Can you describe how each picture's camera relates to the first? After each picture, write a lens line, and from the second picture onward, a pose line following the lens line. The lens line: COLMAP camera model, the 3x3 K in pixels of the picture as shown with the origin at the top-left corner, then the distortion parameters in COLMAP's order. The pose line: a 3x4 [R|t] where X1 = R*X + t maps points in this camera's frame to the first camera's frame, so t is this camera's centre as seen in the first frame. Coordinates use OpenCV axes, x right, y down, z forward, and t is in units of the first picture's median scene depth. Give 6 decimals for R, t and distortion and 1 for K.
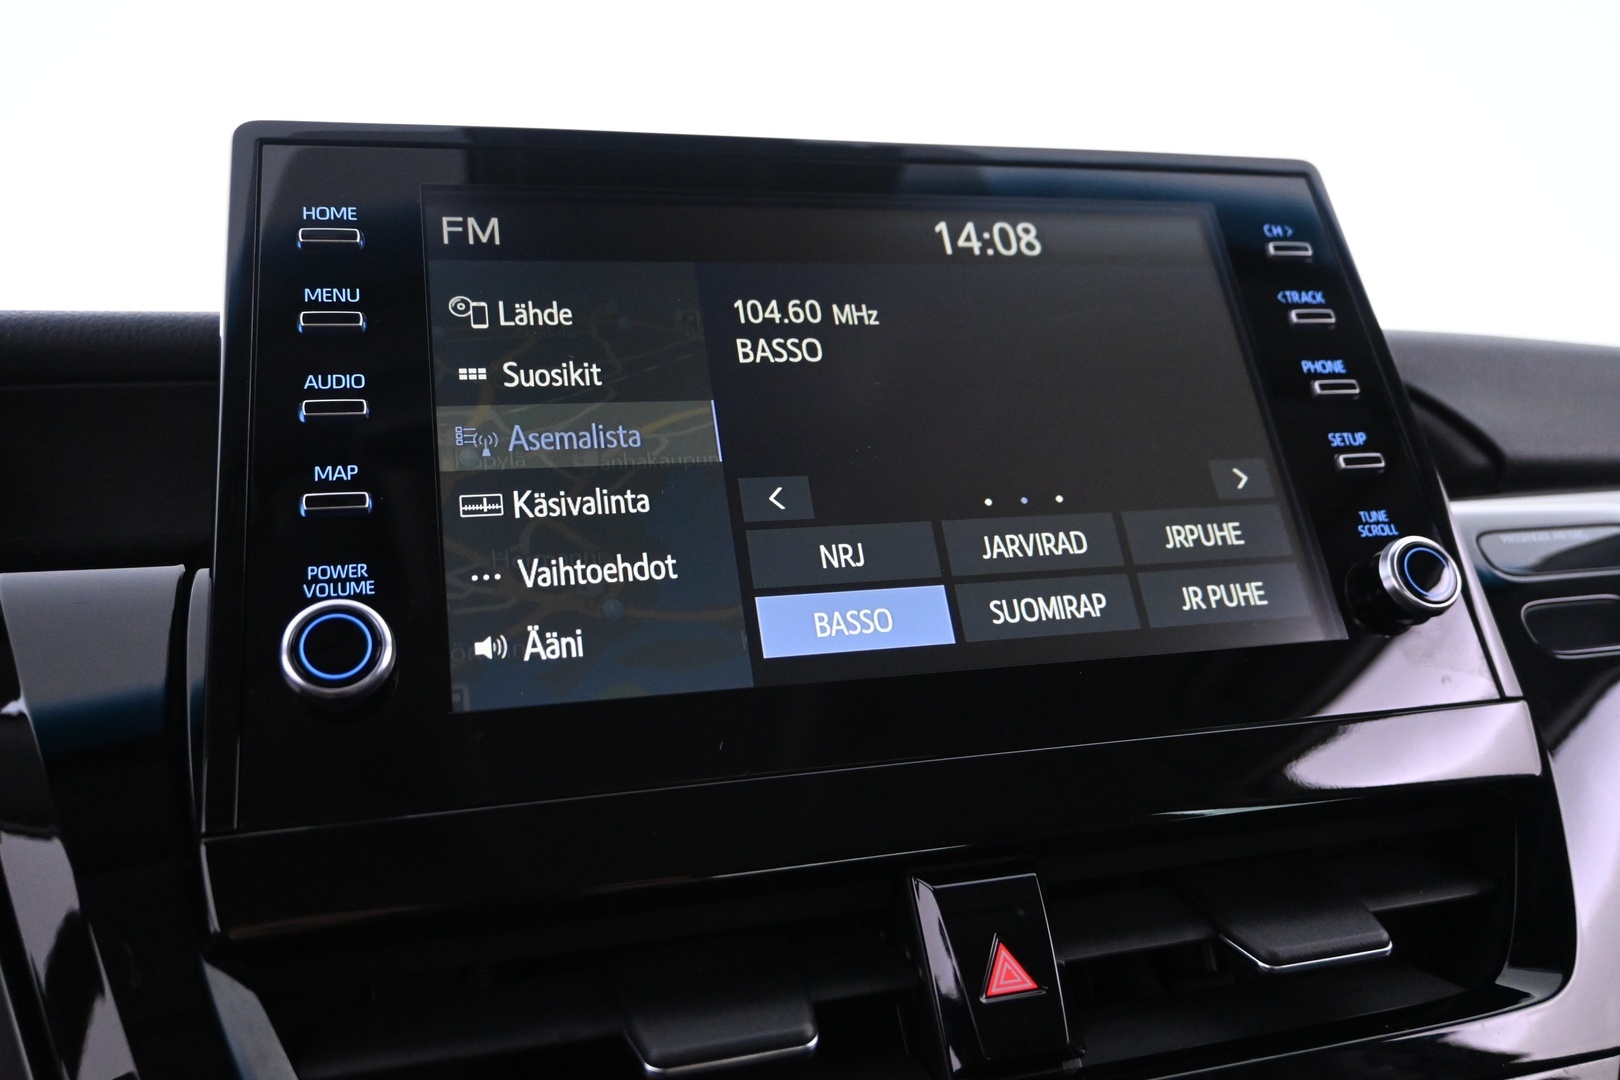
lens RADIAL K [[1290.6, 0, 811.6], [0, 1290.6, 546.0], [0, 0, 1]] dist [0.006545, 0.004401]
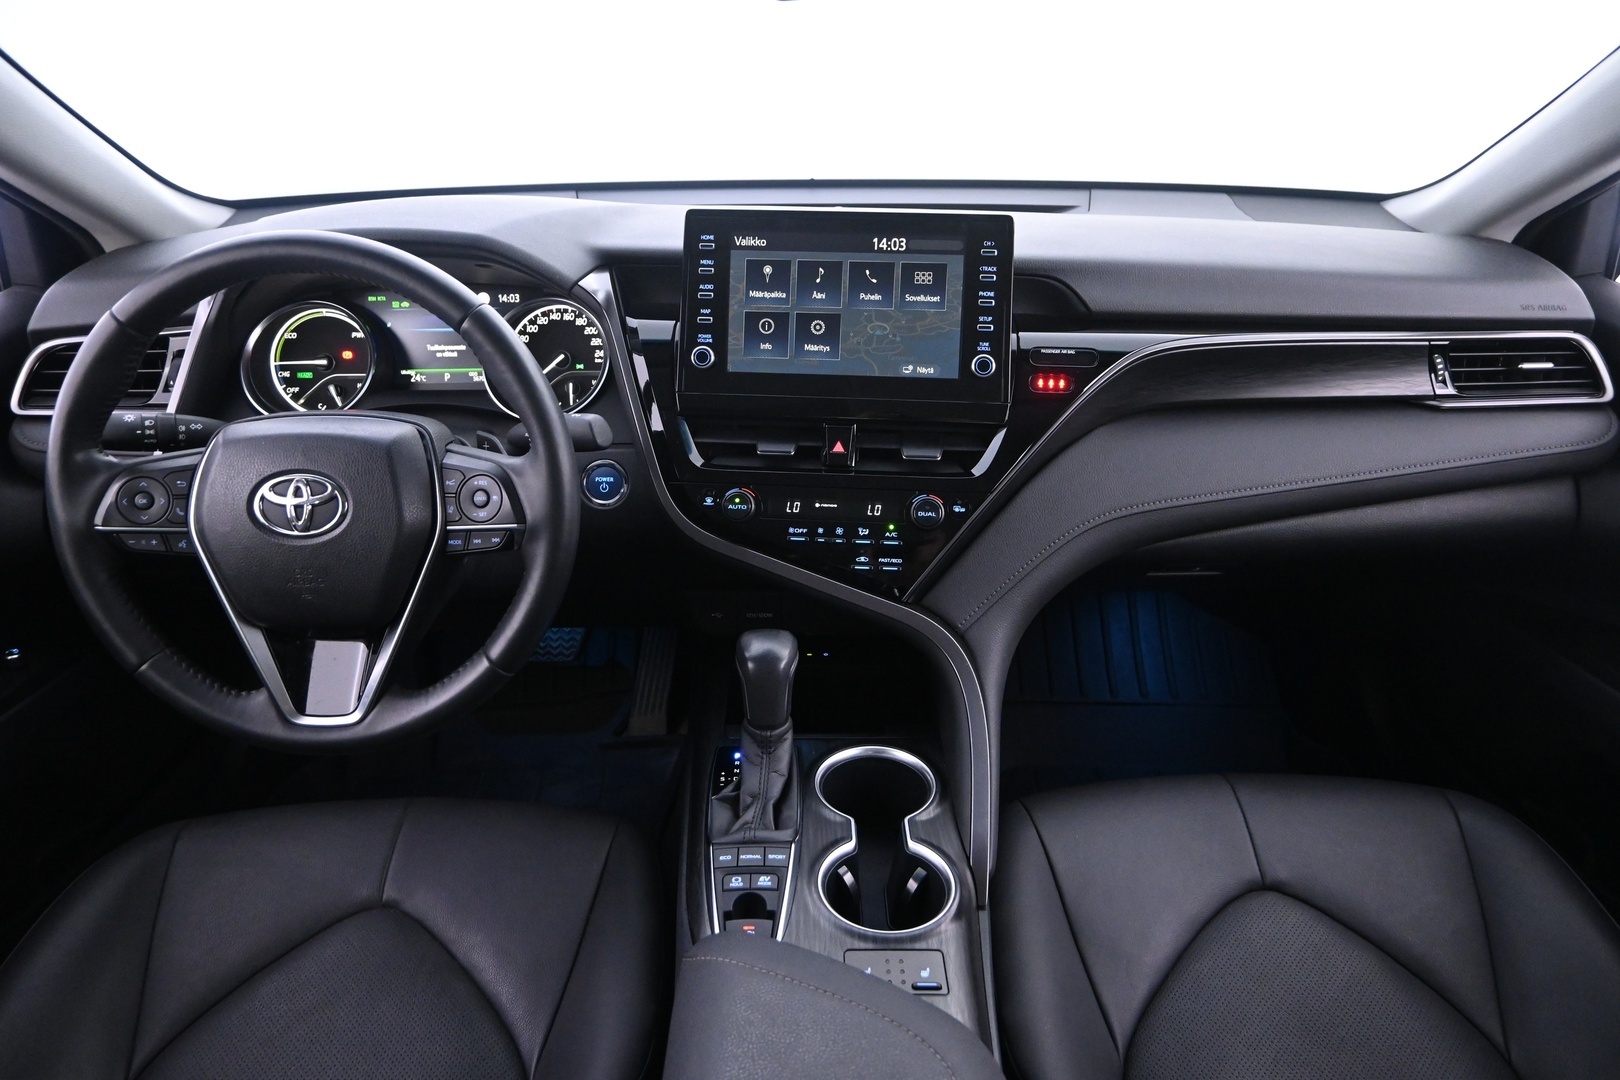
lens RADIAL K [[1112.6, 0, 809.4], [0, 1112.6, 541.4], [0, 0, 1]] dist [-0.000714, 0.000327]
pose [[0.933880, 0.210431, -0.289113, 1.095507], [-0.055326, 0.883807, 0.464568, -1.032143], [0.353280, -0.417856, 0.837013, -2.123207]]
